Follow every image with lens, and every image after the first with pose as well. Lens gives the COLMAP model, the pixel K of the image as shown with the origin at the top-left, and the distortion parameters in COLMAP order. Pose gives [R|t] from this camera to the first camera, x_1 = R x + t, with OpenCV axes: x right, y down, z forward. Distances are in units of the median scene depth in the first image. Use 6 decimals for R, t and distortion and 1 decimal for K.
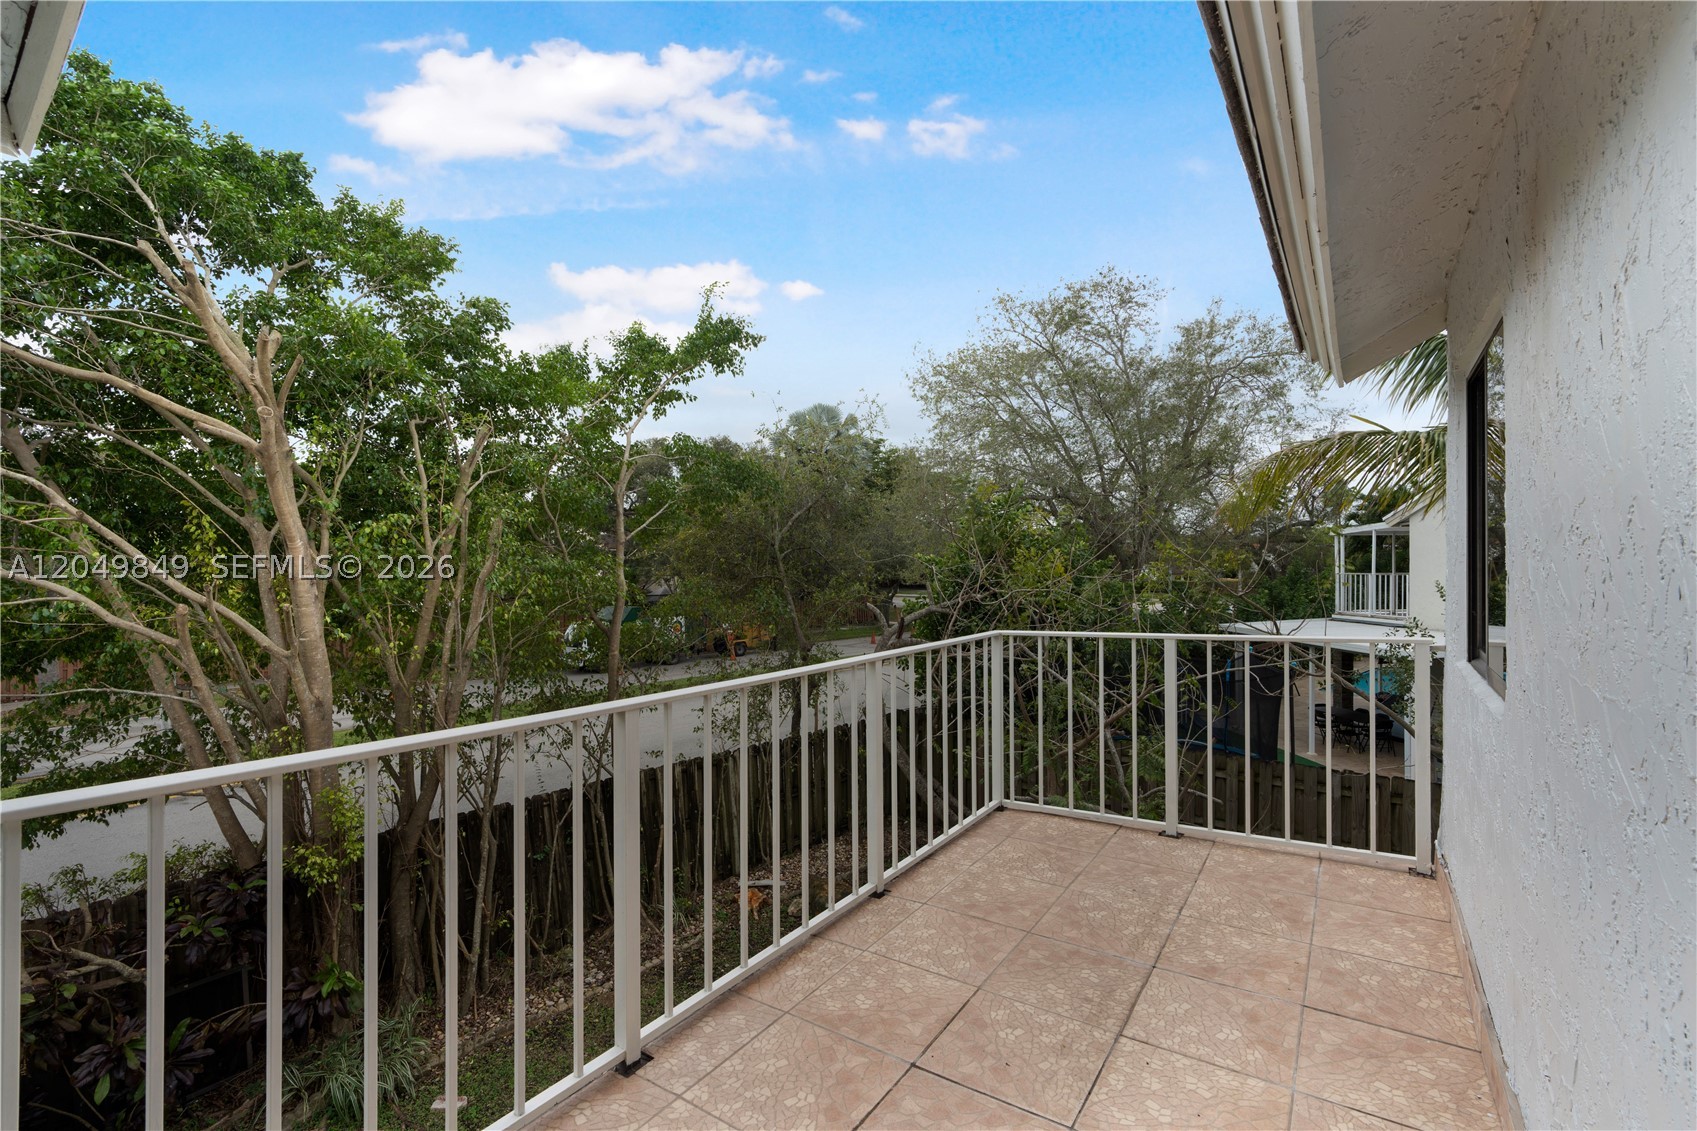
lens RADIAL K [[766.1, 0, 850.4], [0, 766.1, 566.9], [0, 0, 1]] dist [-0.023357, 0.006704]
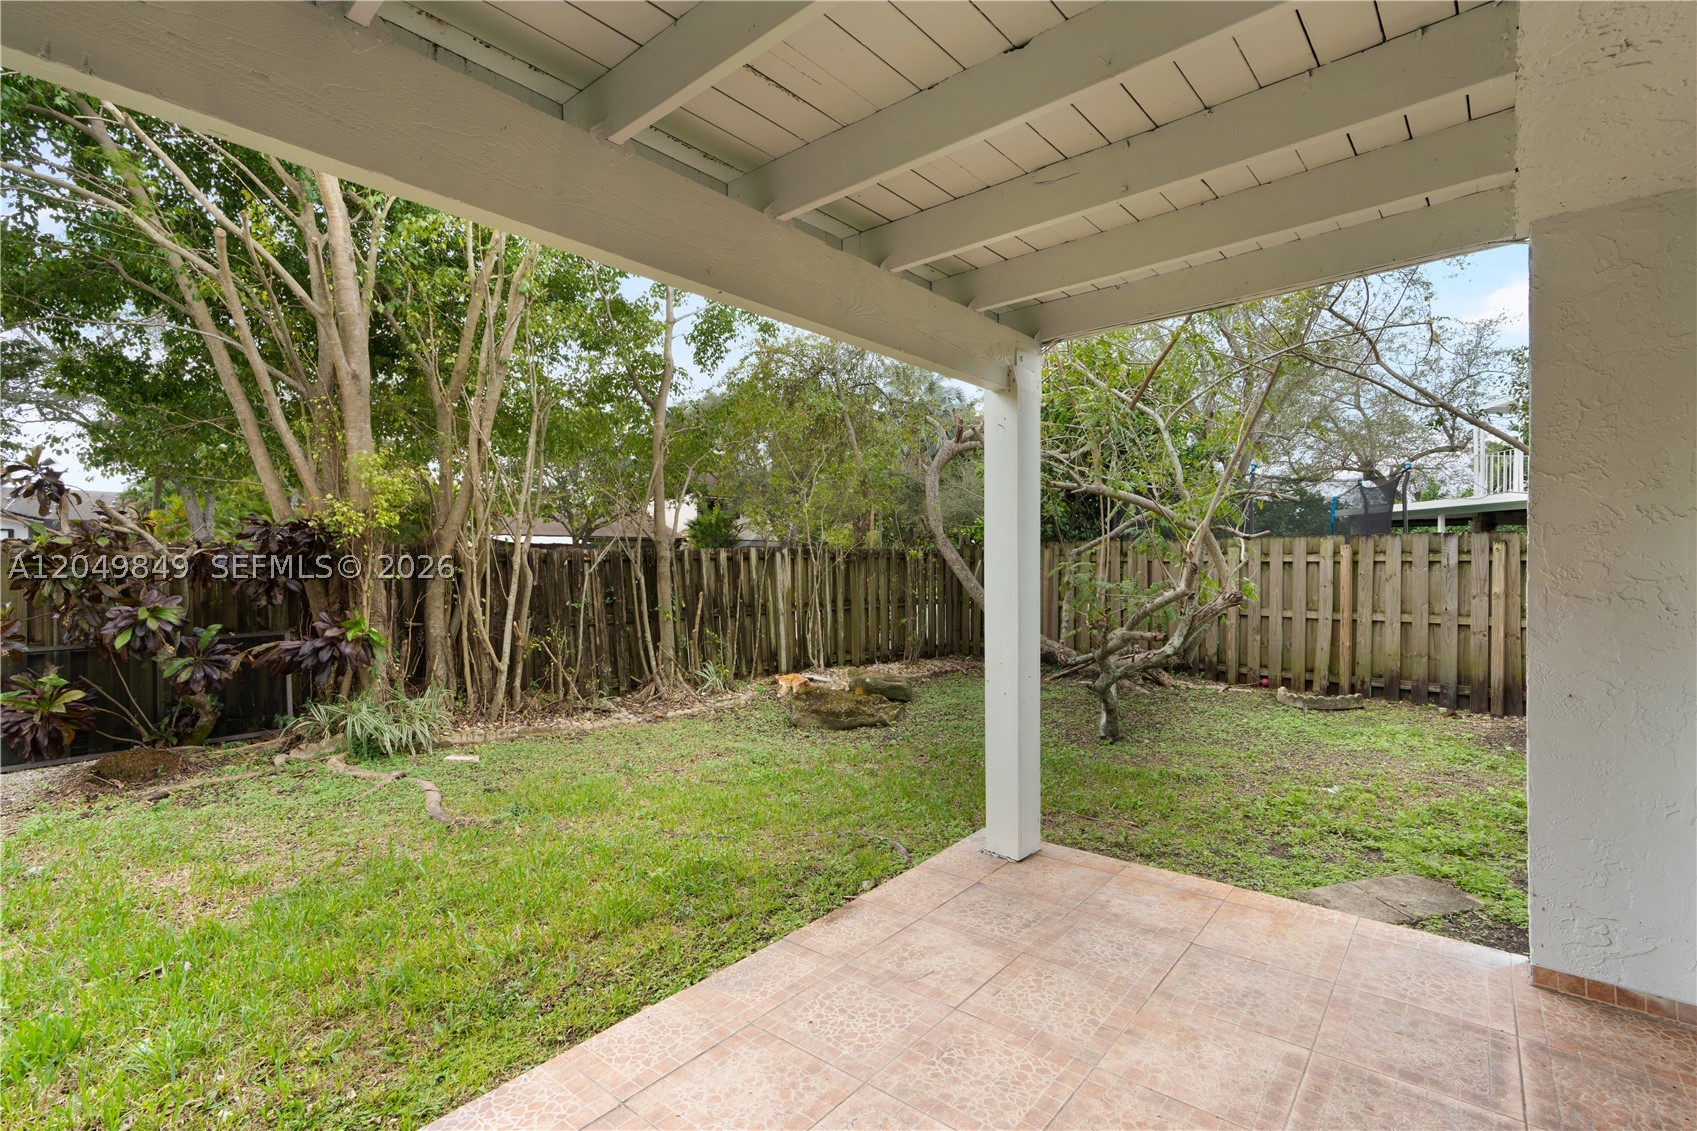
lens RADIAL K [[766.1, 0, 844.5], [0, 766.1, 561.3], [0, 0, 1]] dist [-0.023357, 0.006704]
pose [[0.990290, 0.007839, -0.138794, 0.090673], [-0.008843, 0.999939, -0.006620, 0.378682], [0.138734, 0.007783, 0.990299, 0.061452]]
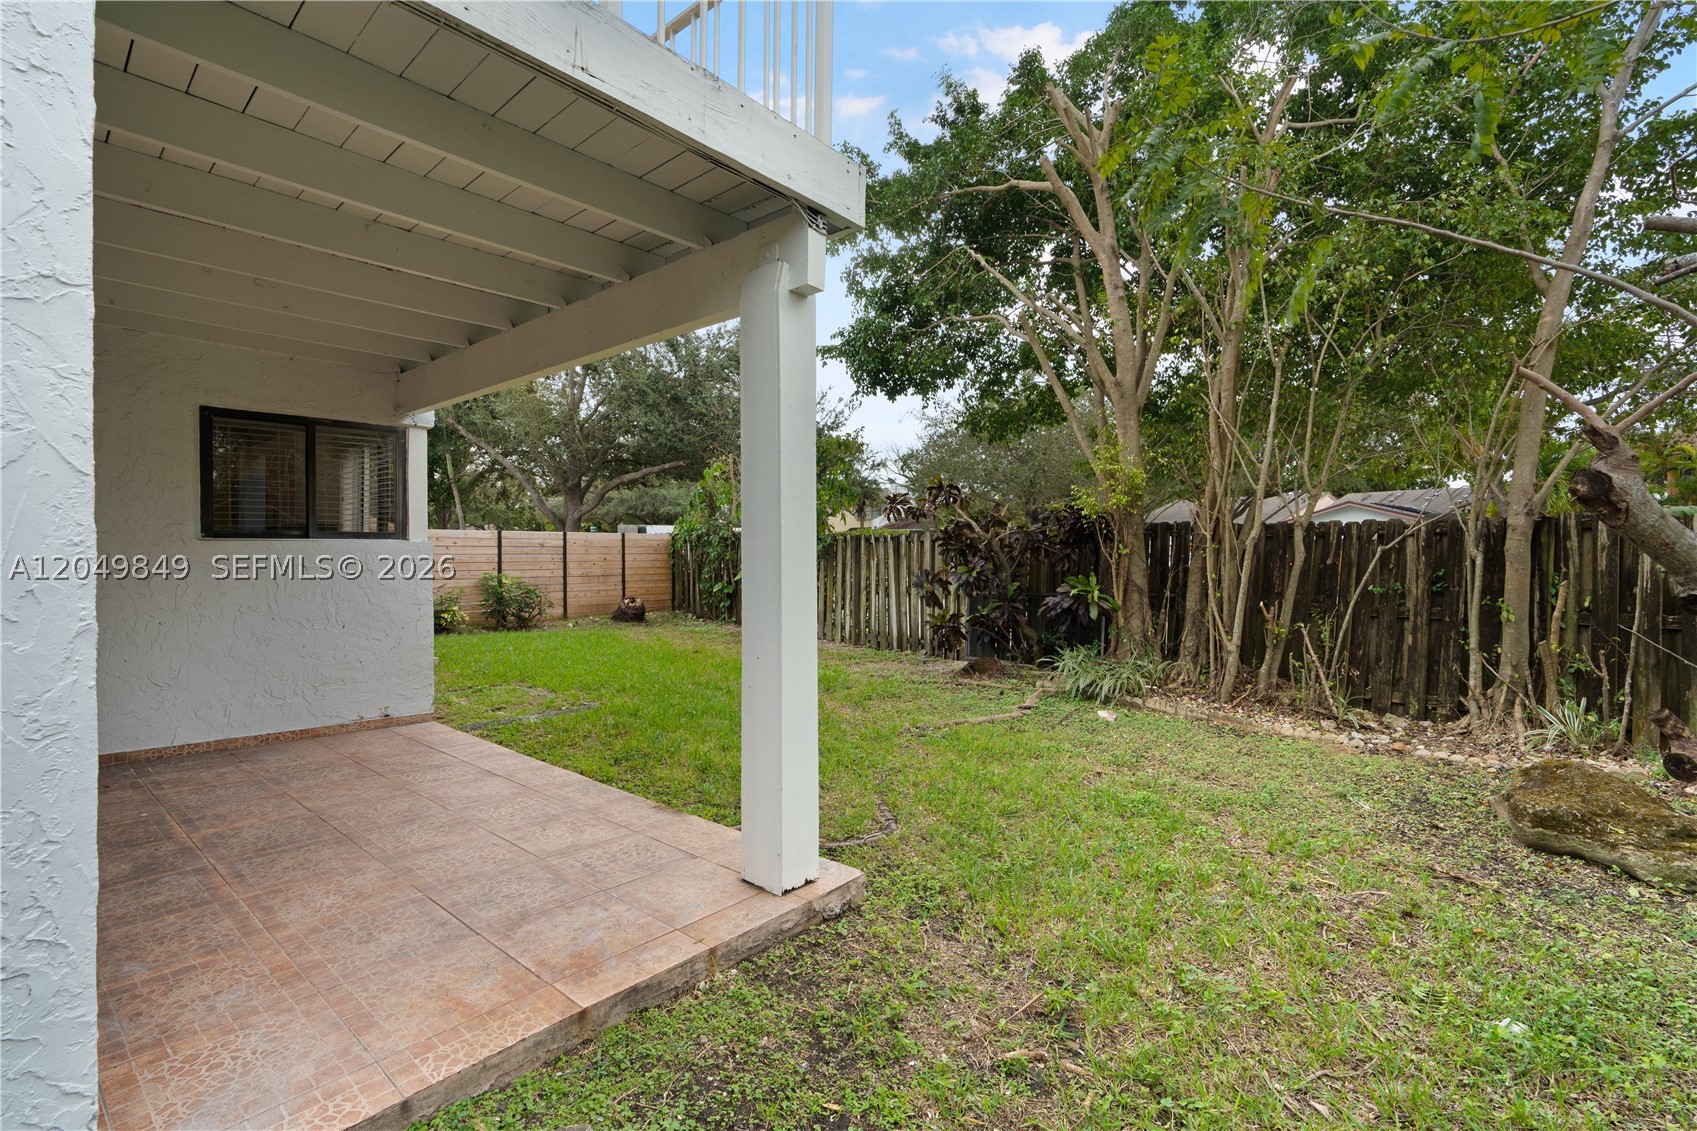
lens RADIAL K [[766.1, 0, 850.6], [0, 766.1, 551.3], [0, 0, 1]] dist [-0.023357, 0.006704]
pose [[-0.137413, 0.008213, -0.990480, 0.519611], [-0.006853, 0.999934, 0.009242, 0.390532], [0.990490, 0.008058, -0.137348, 0.668661]]
